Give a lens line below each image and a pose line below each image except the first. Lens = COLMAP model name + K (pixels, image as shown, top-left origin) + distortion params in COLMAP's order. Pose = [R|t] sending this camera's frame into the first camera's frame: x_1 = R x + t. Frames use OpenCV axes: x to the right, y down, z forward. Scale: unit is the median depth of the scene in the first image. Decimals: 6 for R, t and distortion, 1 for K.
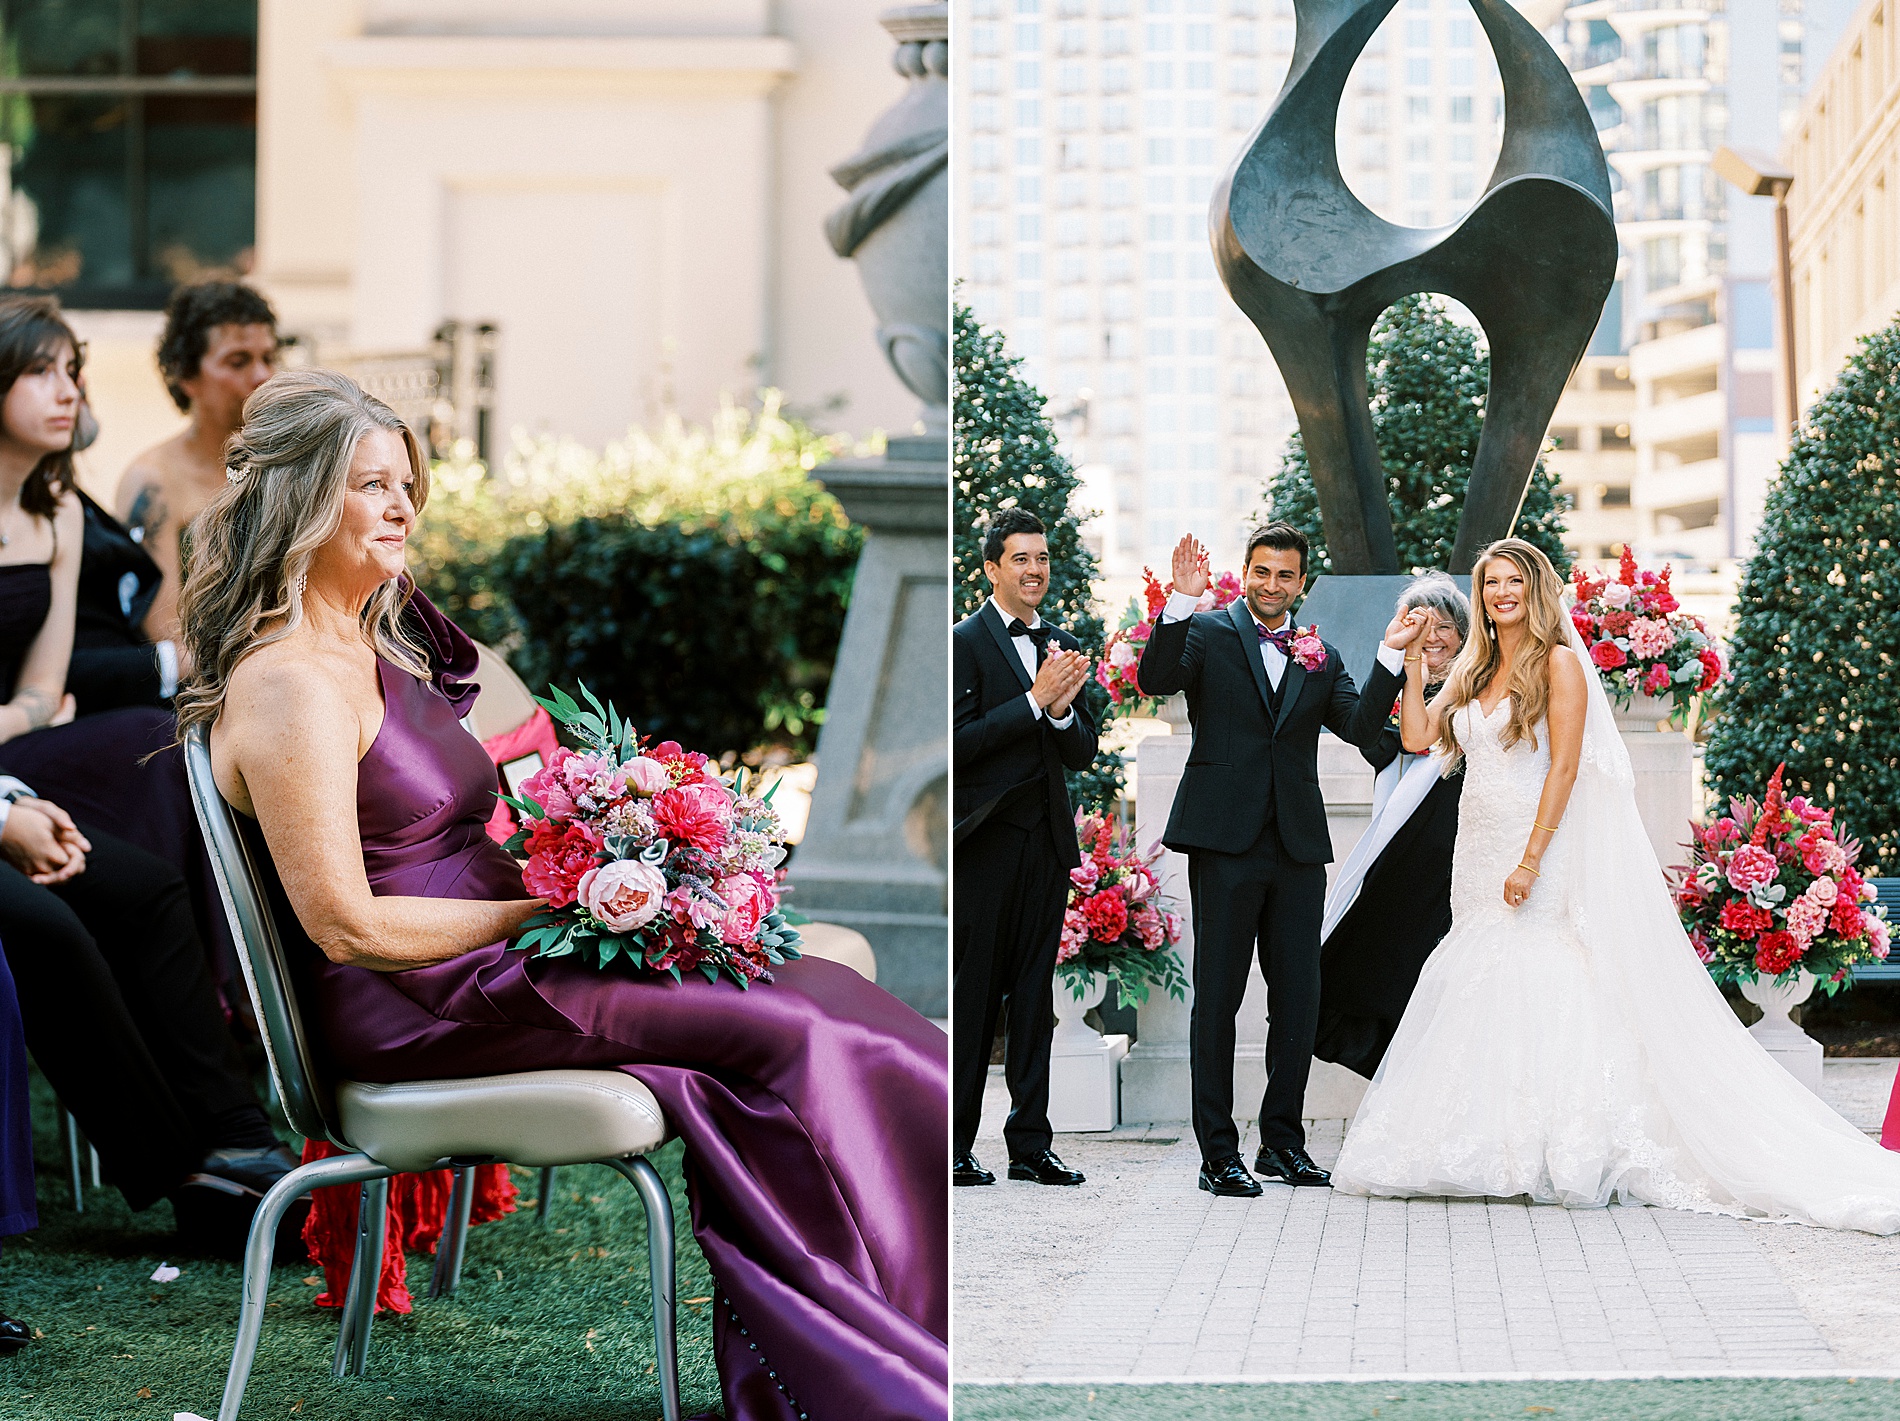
lens RADIAL K [[6681.8, 0, 950.1], [0, 6681.8, 714.6], [0, 0, 1]] dist [-1.108673, 0.000000]
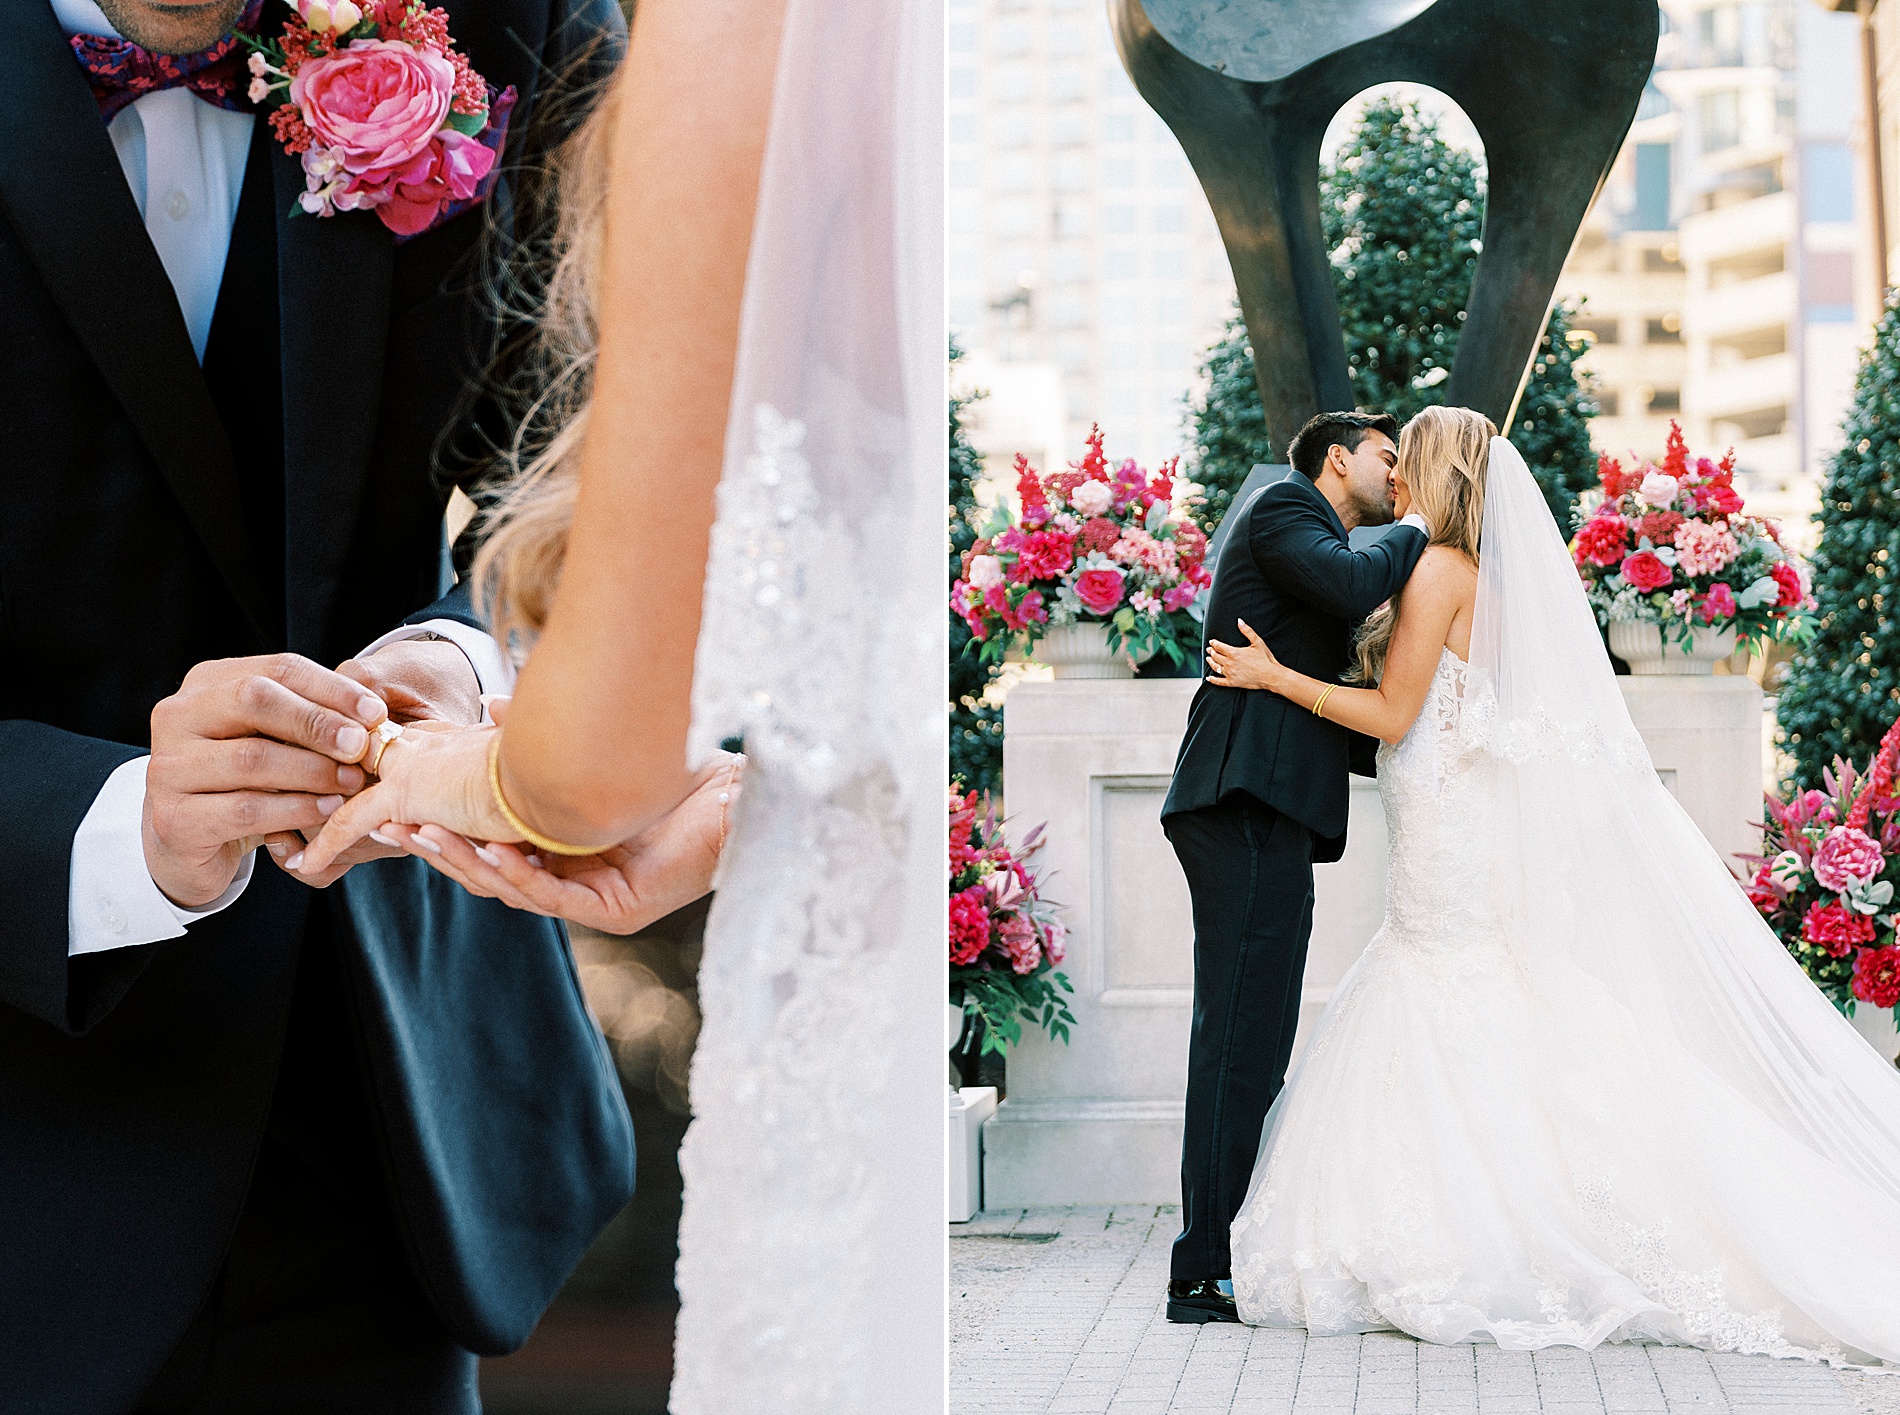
lens RADIAL K [[9961.3, 0, 948.4], [0, 9961.3, 703.5], [0, 0, 1]] dist [-1.519787, 0.000000]
pose [[0.999569, -0.003899, 0.029094, -0.011295], [0.003728, 0.999975, 0.005938, -0.001037], [-0.029116, -0.005827, 0.999559, -0.106323]]
